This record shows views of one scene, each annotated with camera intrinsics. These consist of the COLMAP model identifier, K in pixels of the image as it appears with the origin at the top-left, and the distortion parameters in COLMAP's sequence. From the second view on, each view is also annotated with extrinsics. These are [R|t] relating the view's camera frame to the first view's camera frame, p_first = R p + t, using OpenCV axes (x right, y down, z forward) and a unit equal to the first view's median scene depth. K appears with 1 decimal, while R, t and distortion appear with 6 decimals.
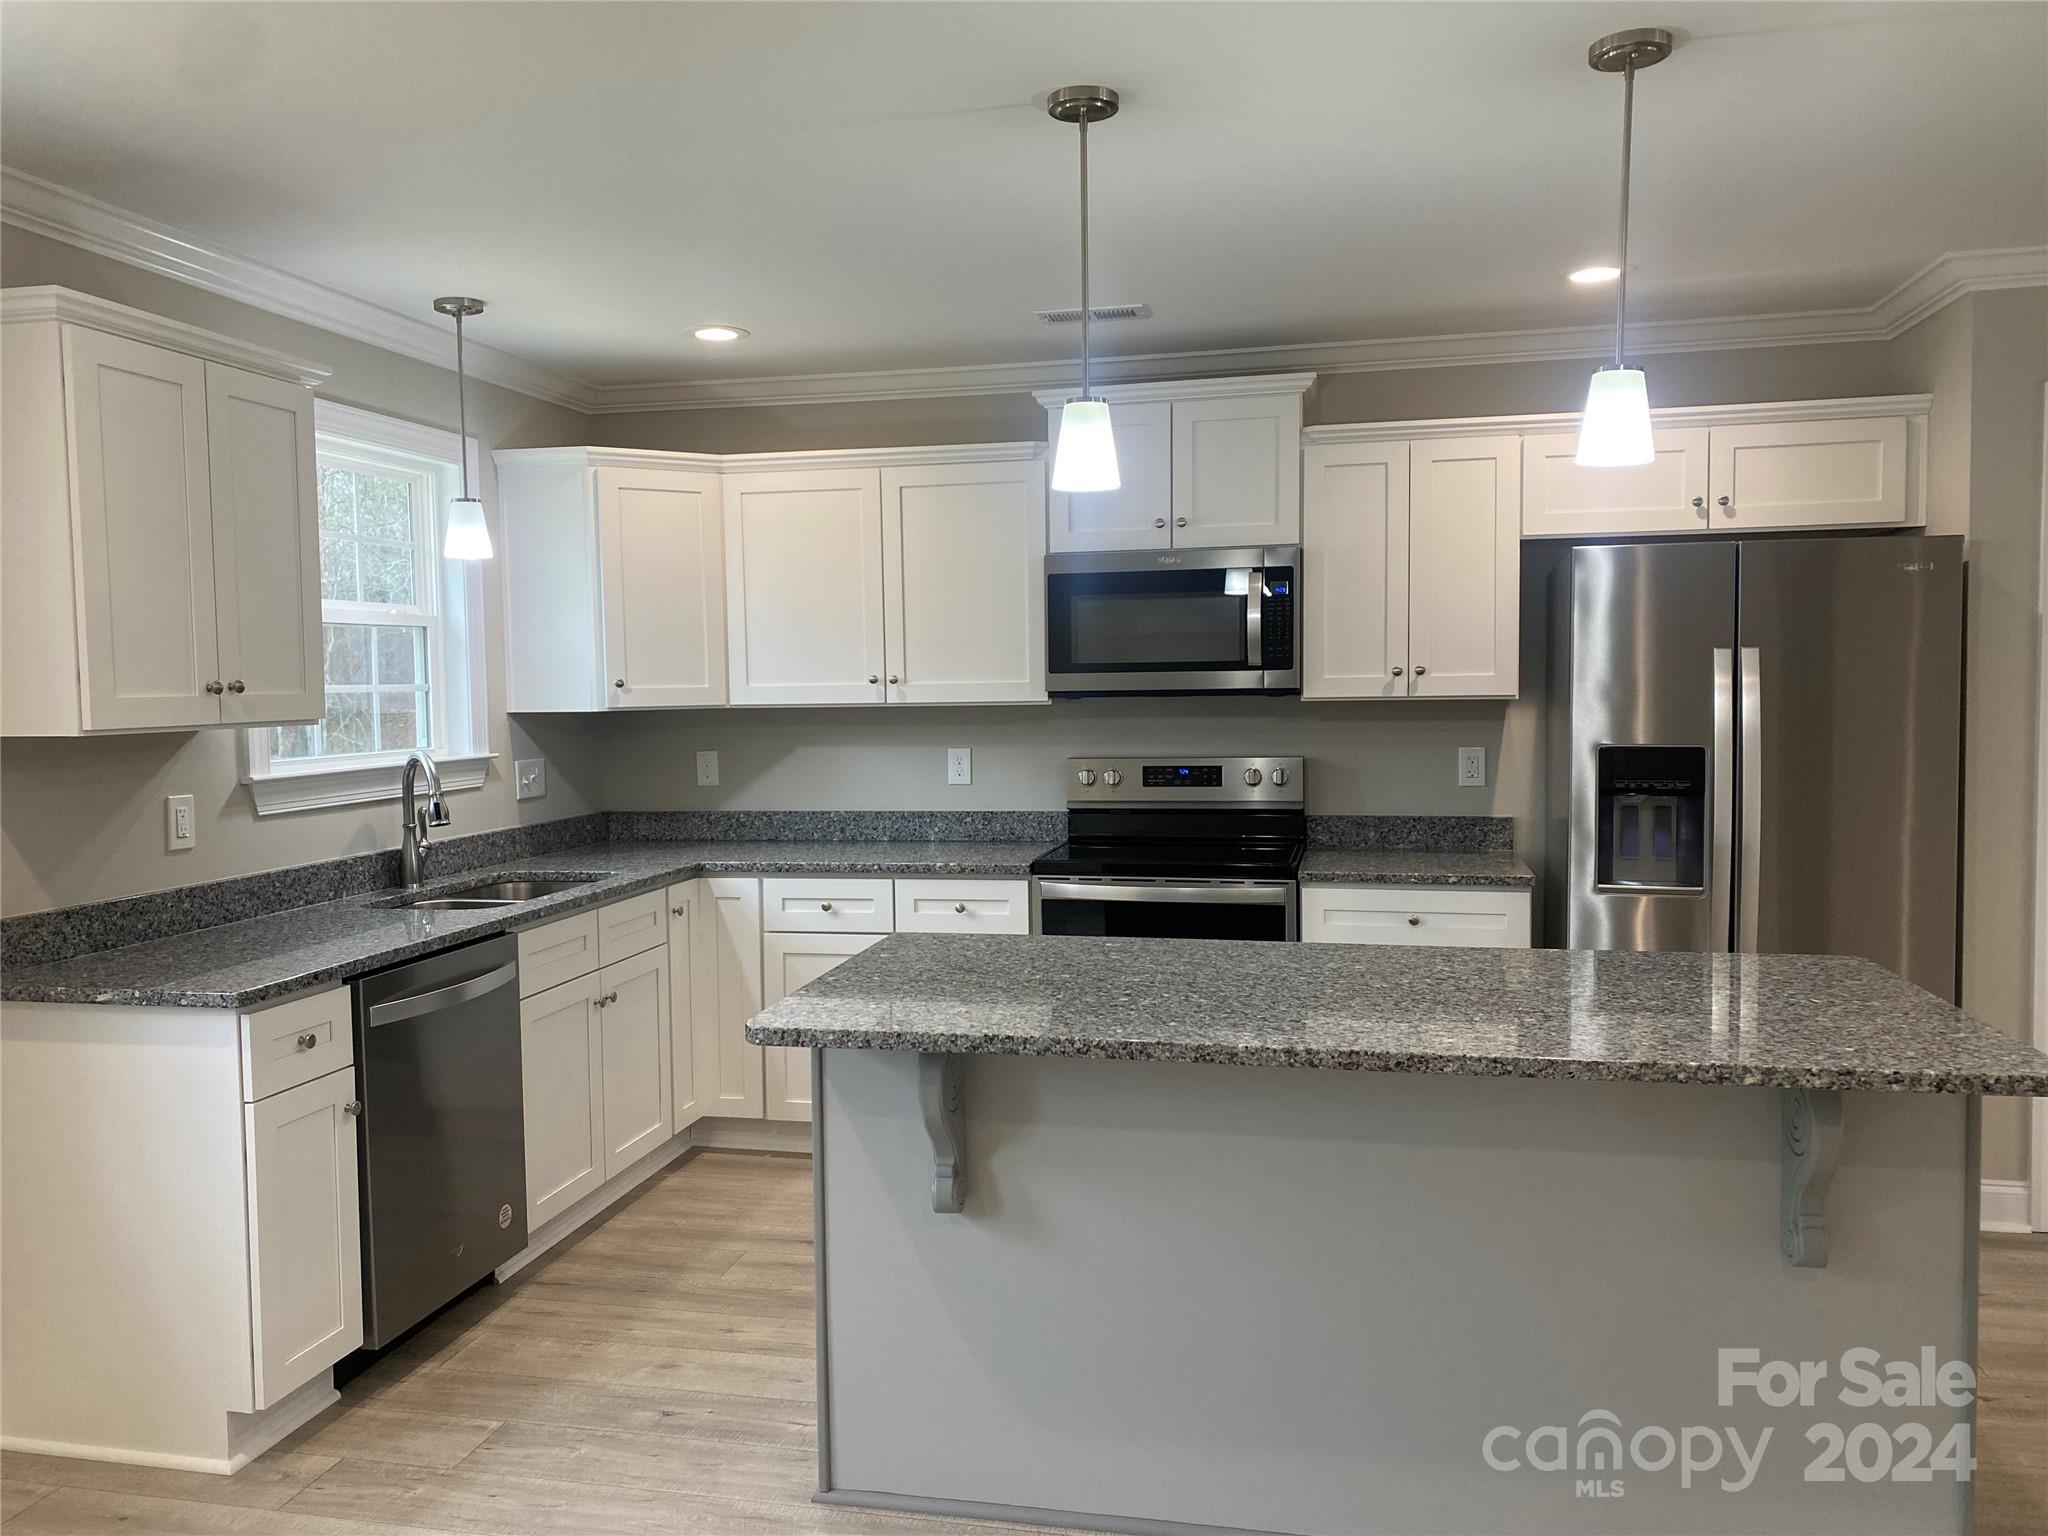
lens RADIAL K [[1572.5, 0, 1011.0], [0, 1572.5, 769.1], [0, 0, 1]] dist [0.037075, -0.021080]
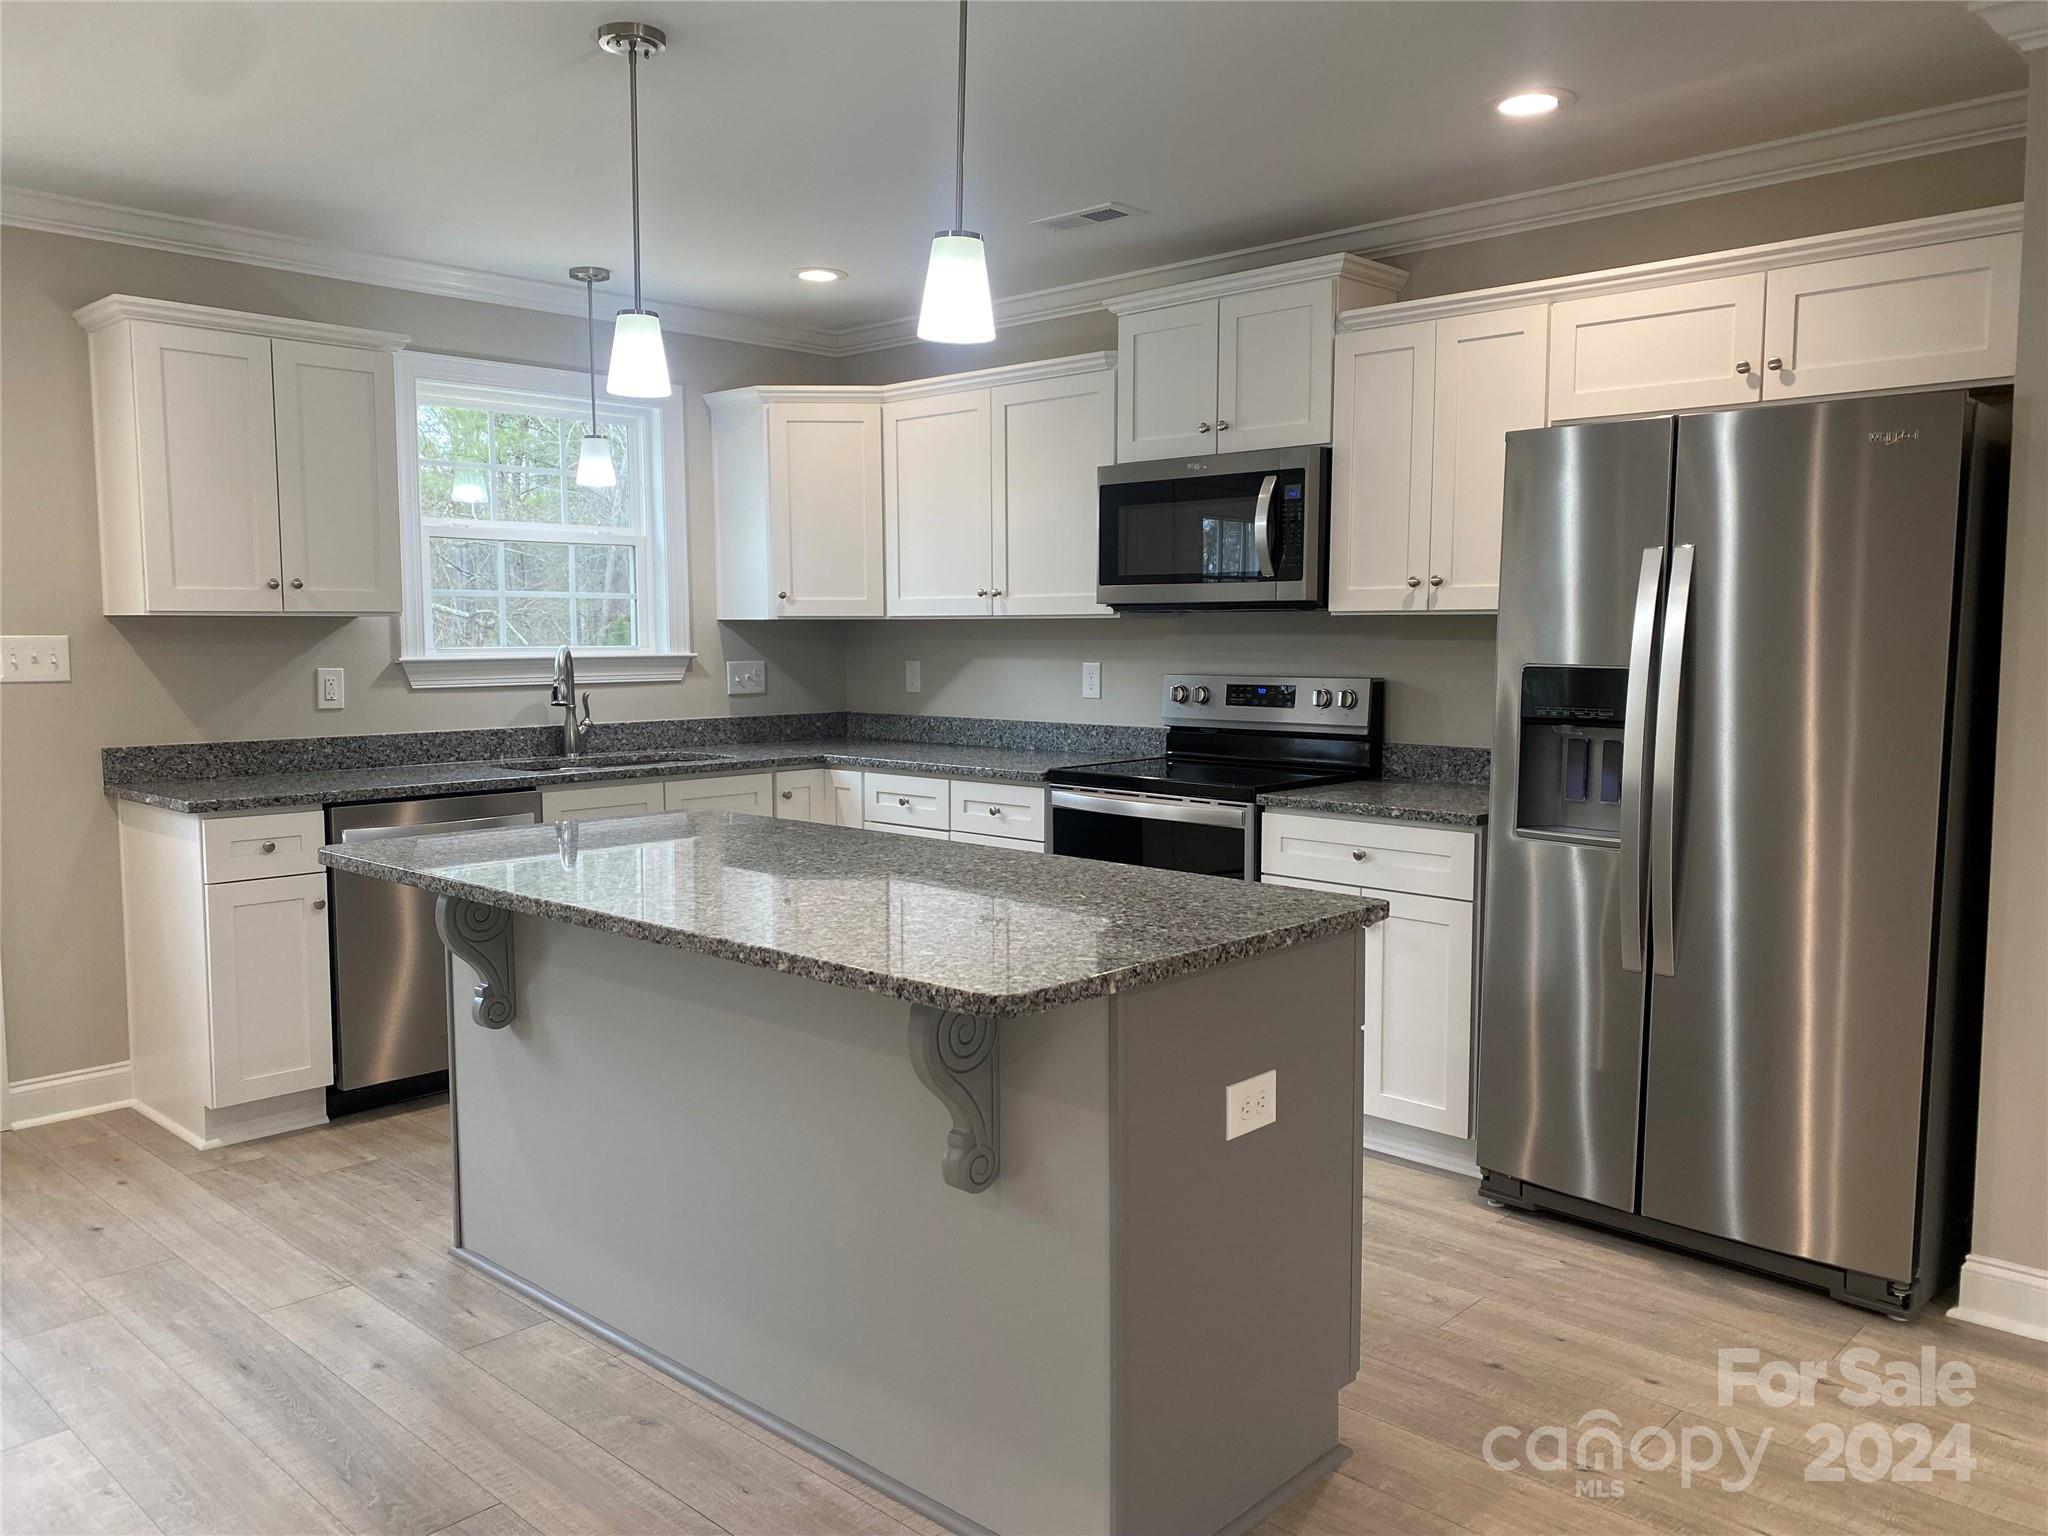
lens RADIAL K [[1572.5, 0, 1015.7], [0, 1572.5, 768.9], [0, 0, 1]] dist [0.037075, -0.021080]
pose [[0.860594, 0.060091, -0.505735, 0.509722], [-0.041459, 0.997985, 0.048031, 0.010145], [0.507602, -0.020368, 0.861351, 0.112015]]
